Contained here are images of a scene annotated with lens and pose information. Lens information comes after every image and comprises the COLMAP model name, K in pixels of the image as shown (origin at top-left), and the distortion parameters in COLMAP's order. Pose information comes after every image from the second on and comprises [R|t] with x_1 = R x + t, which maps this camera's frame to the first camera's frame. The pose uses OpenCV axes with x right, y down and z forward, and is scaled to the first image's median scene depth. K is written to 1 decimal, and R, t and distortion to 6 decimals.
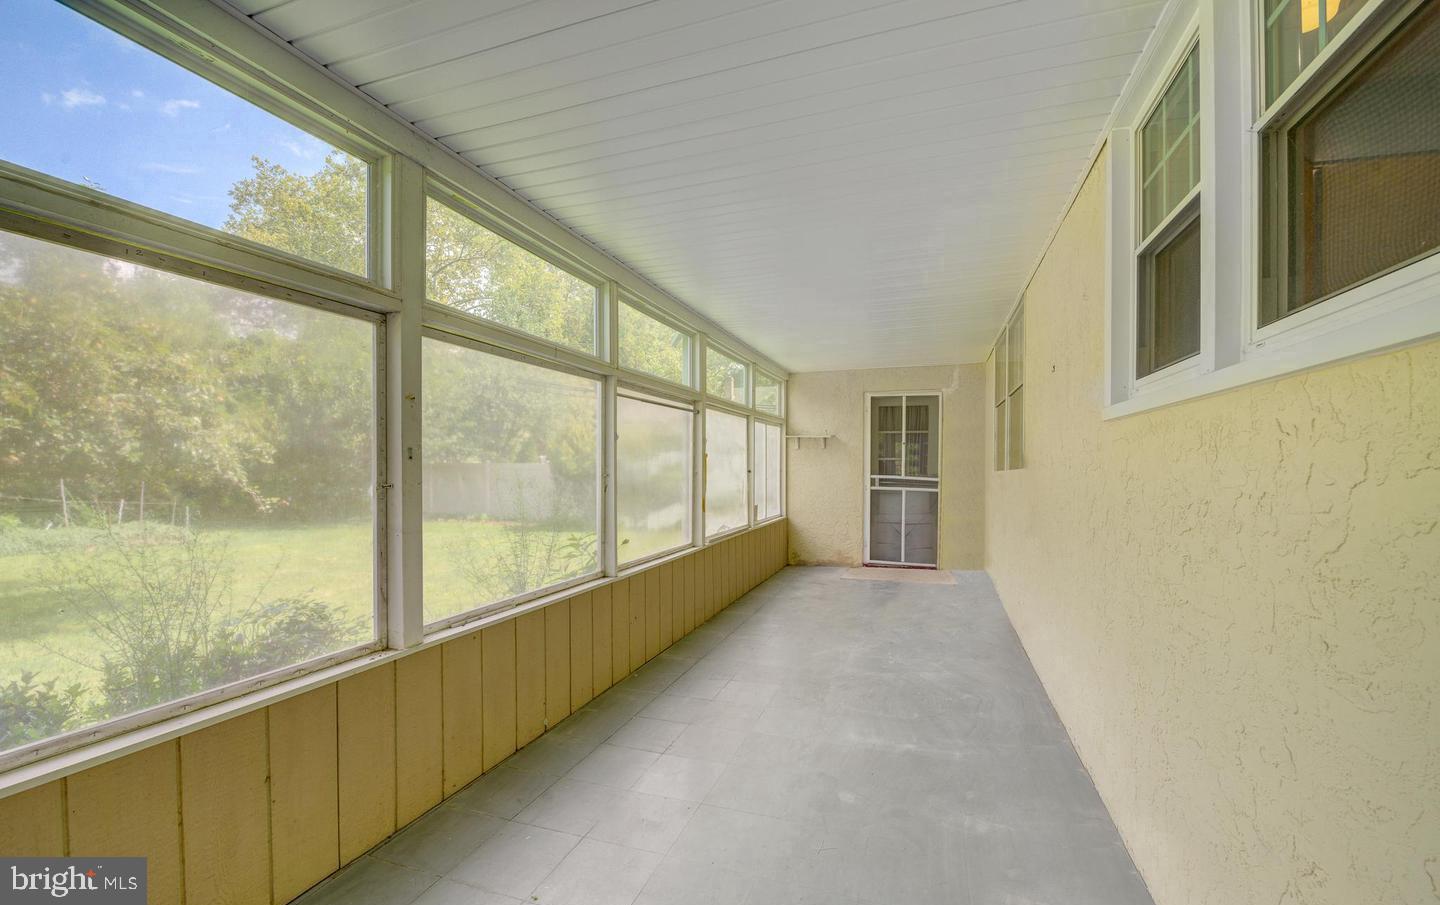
lens RADIAL K [[602.5, 0, 743.3], [0, 602.5, 463.7], [0, 0, 1]] dist [-0.017378, -0.000353]
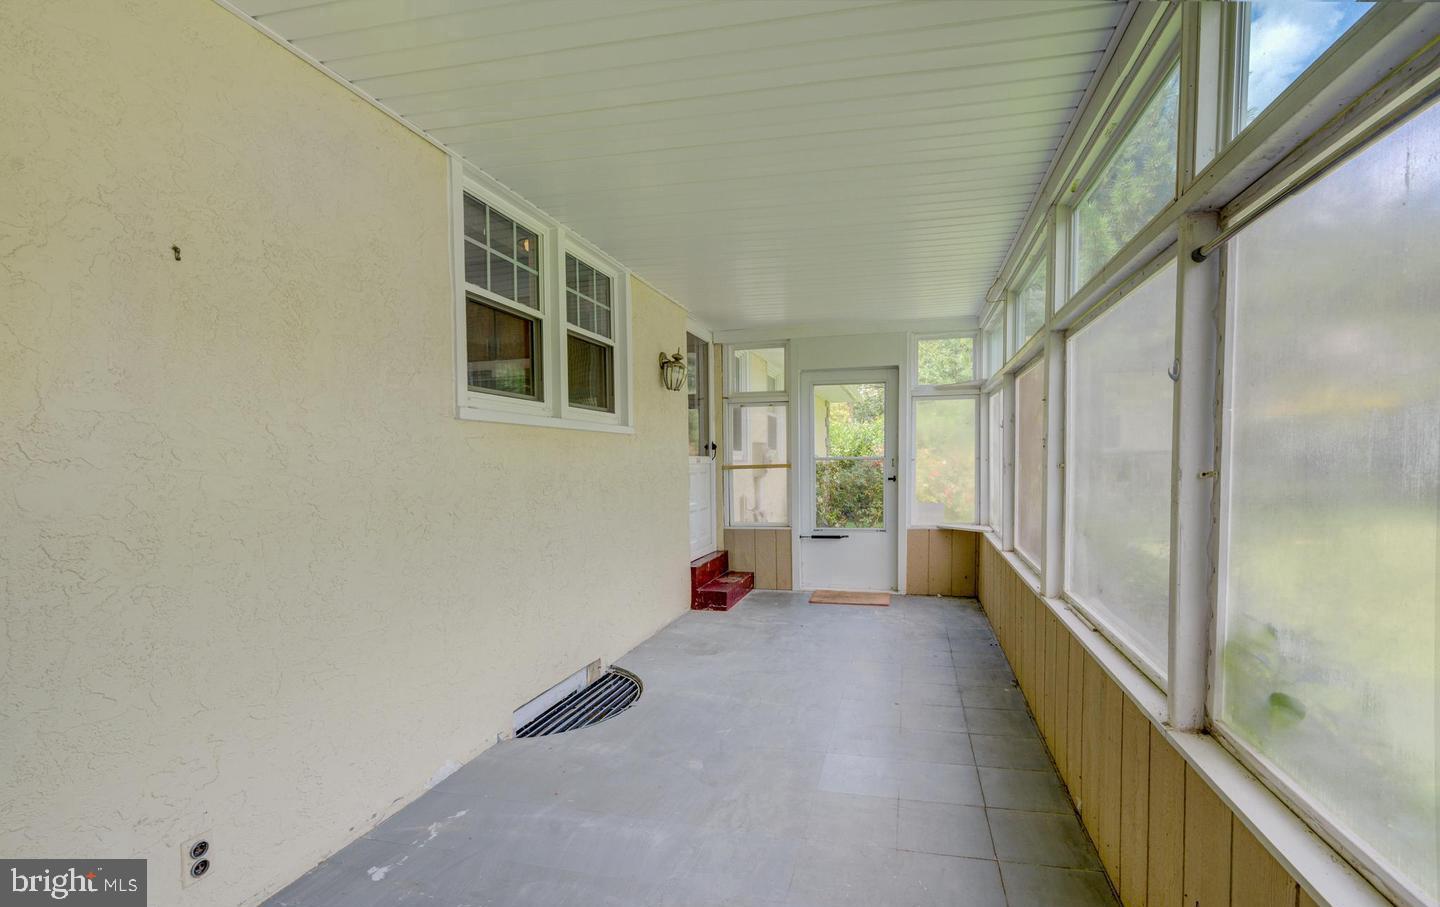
lens RADIAL K [[602.5, 0, 743.3], [0, 602.5, 464.7], [0, 0, 1]] dist [-0.017378, -0.000353]
pose [[-0.999249, 0.014369, -0.035999, 0.122527], [0.013874, 0.999806, 0.013960, 0.002818], [0.036193, 0.013450, -0.999254, 2.149163]]
